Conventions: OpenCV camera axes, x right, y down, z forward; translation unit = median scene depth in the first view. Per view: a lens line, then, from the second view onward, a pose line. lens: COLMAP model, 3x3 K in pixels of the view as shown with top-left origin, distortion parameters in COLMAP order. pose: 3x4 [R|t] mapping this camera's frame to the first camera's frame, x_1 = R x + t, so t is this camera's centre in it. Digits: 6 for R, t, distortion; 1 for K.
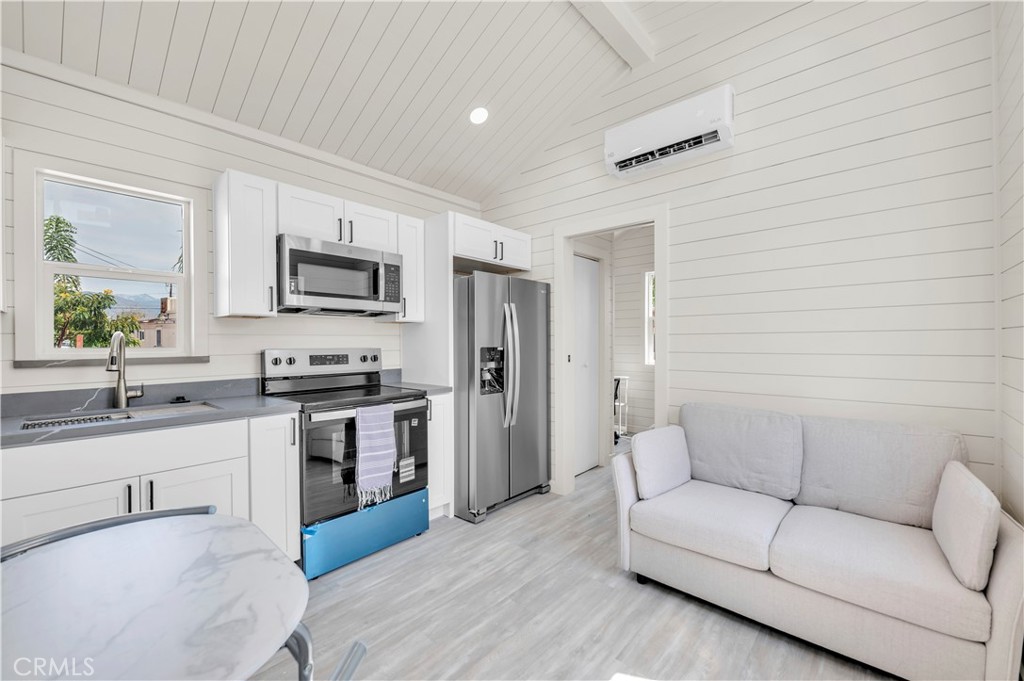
lens RADIAL K [[415.6, 0, 516.6], [0, 415.6, 340.9], [0, 0, 1]] dist [0.003963, -0.001046]
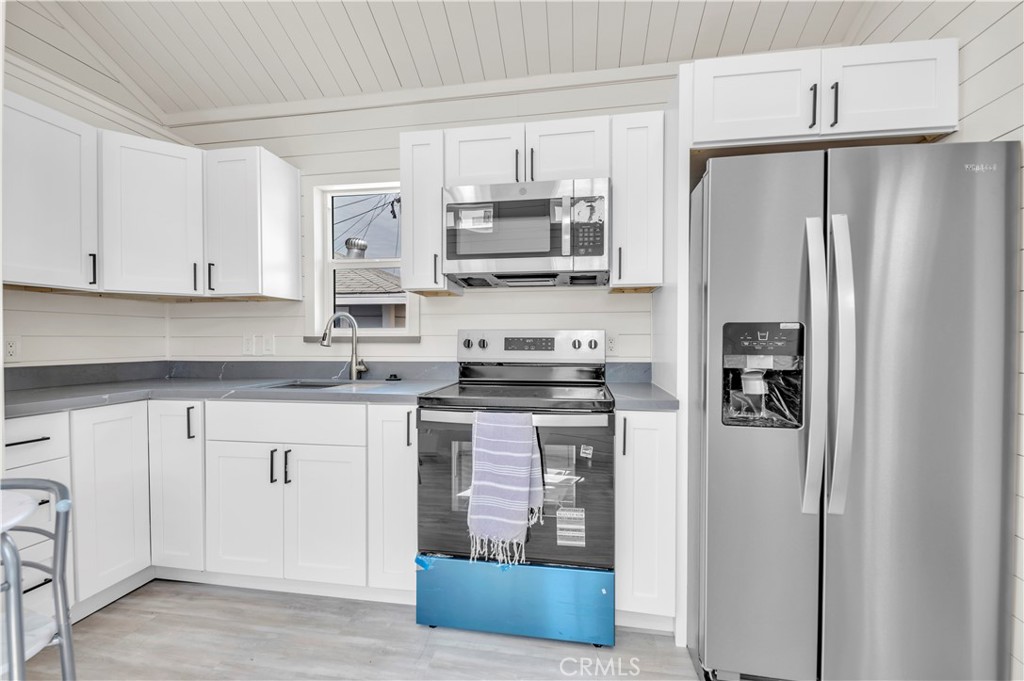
lens RADIAL K [[415.6, 0, 513.2], [0, 415.6, 343.4], [0, 0, 1]] dist [0.003963, -0.001046]
pose [[0.532918, 0.011523, -0.846089, 0.195324], [-0.000939, 0.999915, 0.013026, 0.036636], [0.846166, -0.006148, 0.532883, 0.607625]]
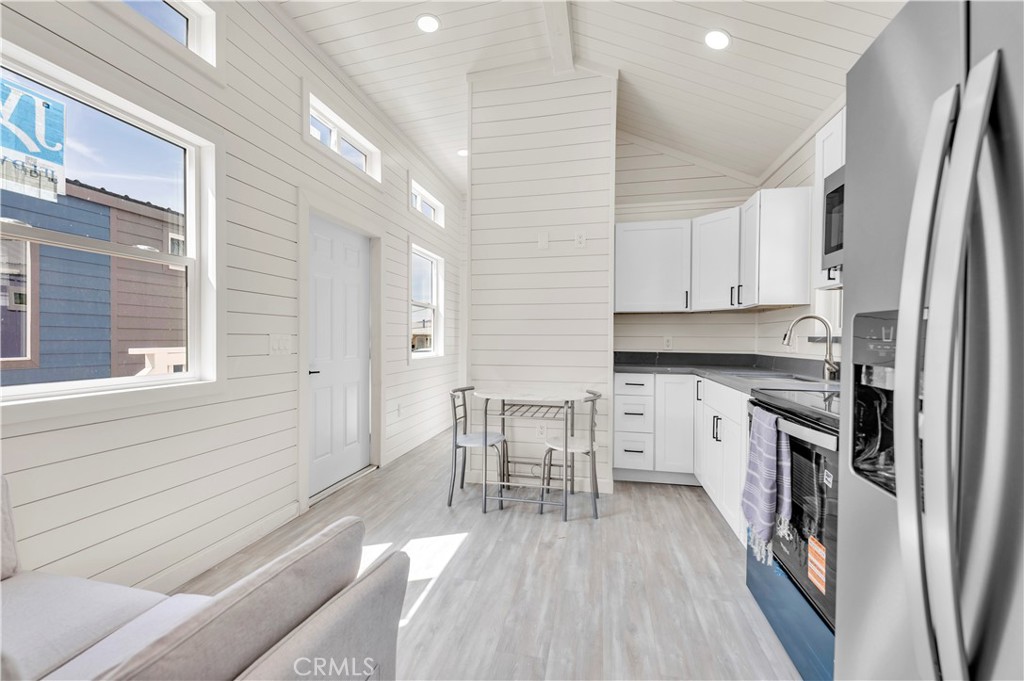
lens RADIAL K [[415.6, 0, 513.5], [0, 415.6, 339.9], [0, 0, 1]] dist [0.003963, -0.001046]
pose [[-0.871076, 0.005663, -0.491115, 0.302704], [0.004752, 0.999984, 0.003103, 0.035692], [0.491125, 0.000370, -0.871089, 1.255811]]
